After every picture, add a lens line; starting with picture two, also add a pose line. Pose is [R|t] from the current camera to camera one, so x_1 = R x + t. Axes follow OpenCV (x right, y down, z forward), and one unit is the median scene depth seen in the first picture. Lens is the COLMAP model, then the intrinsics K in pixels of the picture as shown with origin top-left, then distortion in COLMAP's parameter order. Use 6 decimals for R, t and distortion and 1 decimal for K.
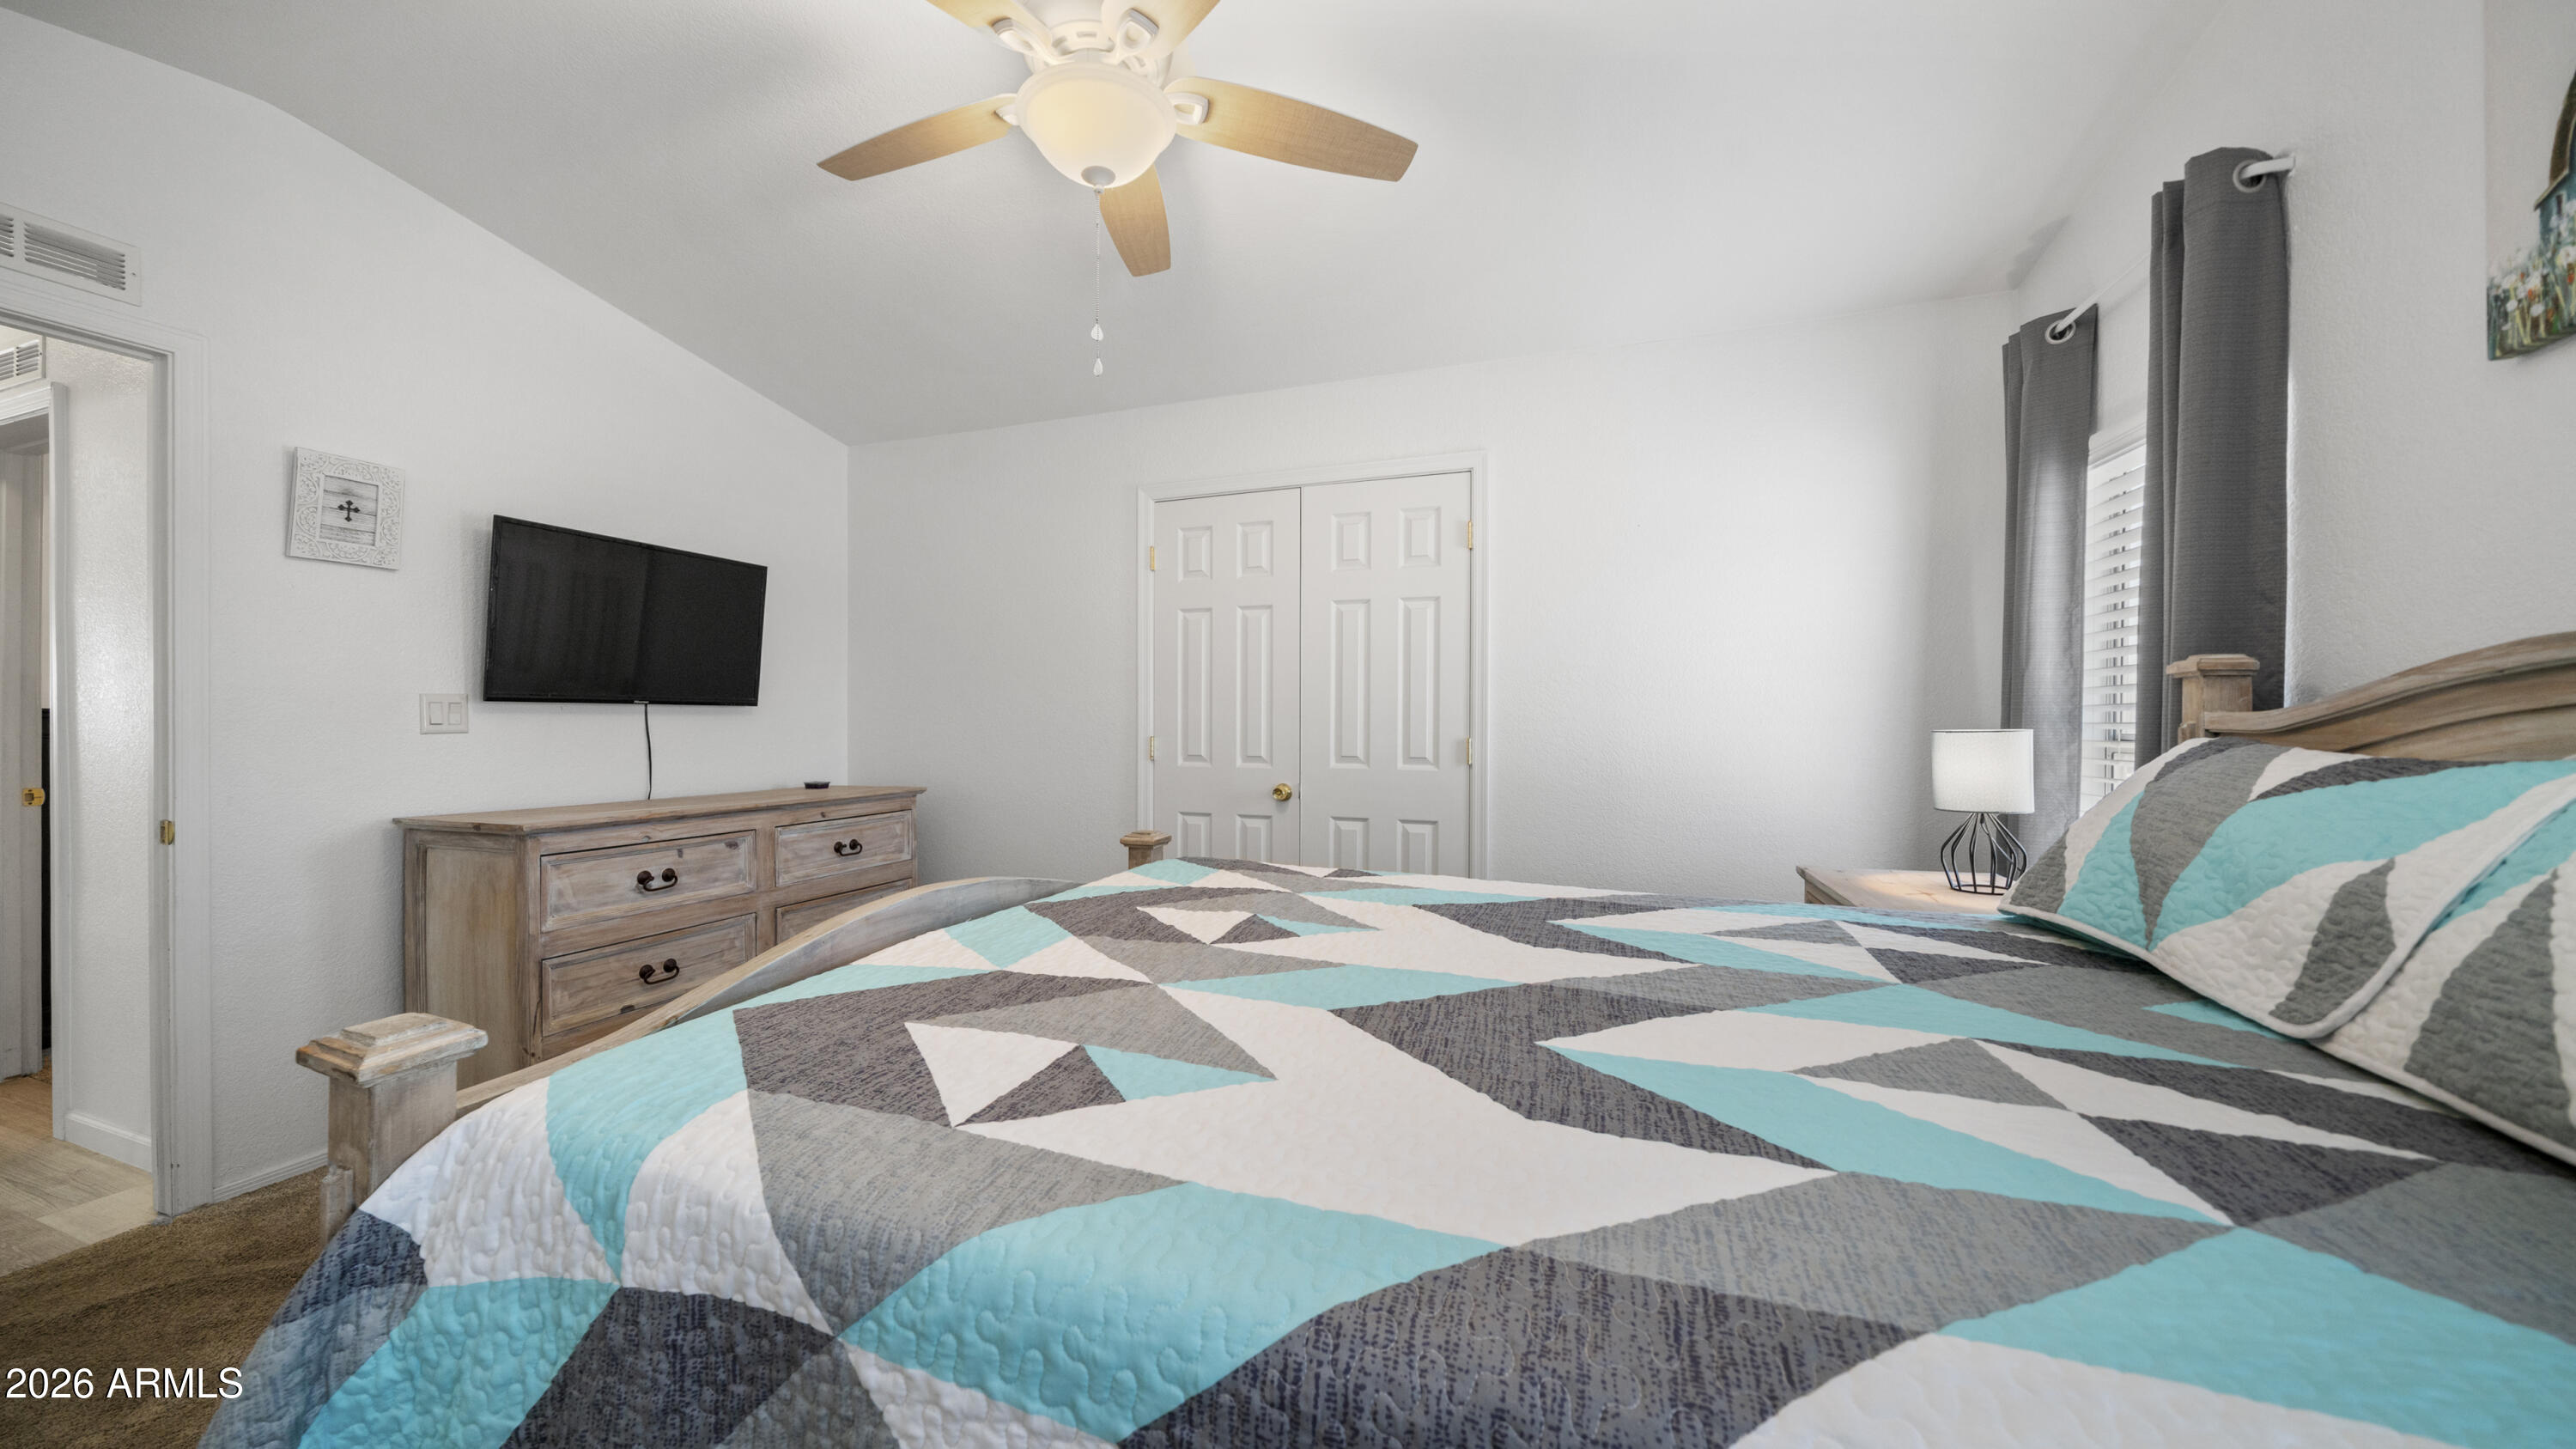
lens RADIAL K [[798.2, 0, 1282.5], [0, 798.2, 680.1], [0, 0, 1]] dist [-0.022302, 0.001120]
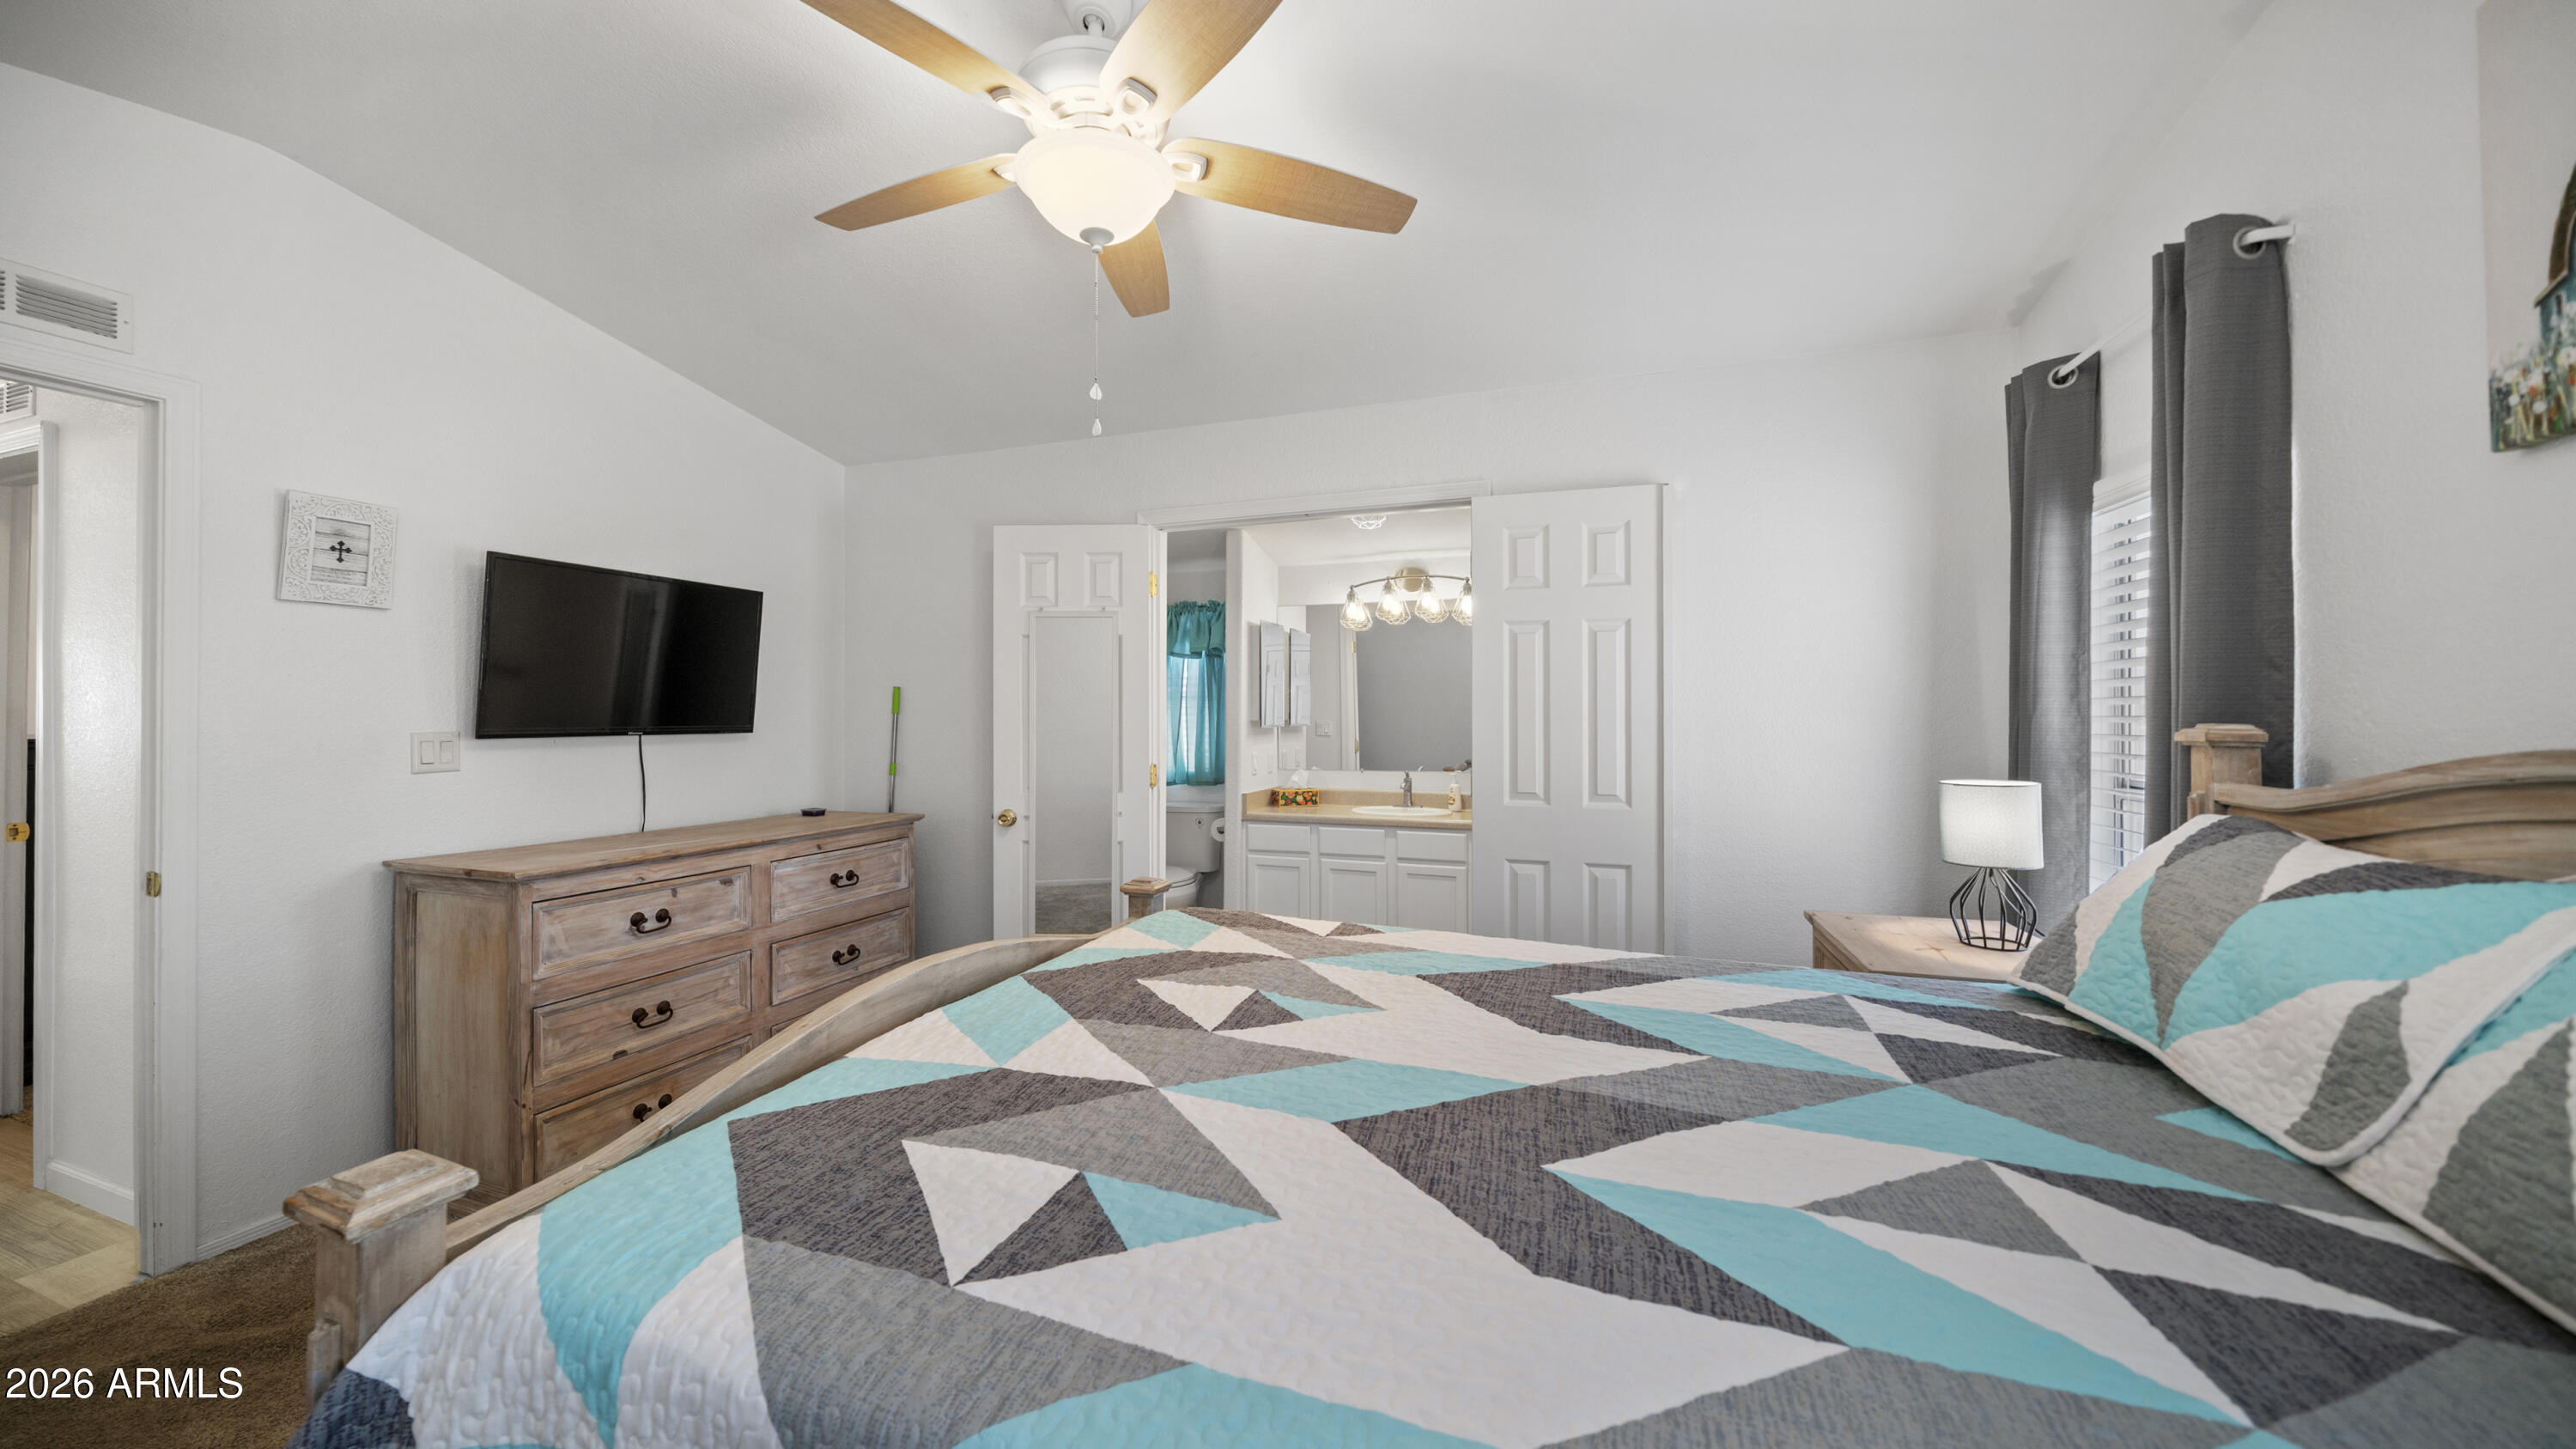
lens RADIAL K [[798.2, 0, 1283.6], [0, 798.2, 553.2], [0, 0, 1]] dist [-0.022302, 0.001120]
pose [[0.999983, -0.005148, 0.002689, -0.001724], [0.005202, 0.999777, -0.020482, -0.268400], [-0.002583, 0.020496, 0.999787, 0.006941]]
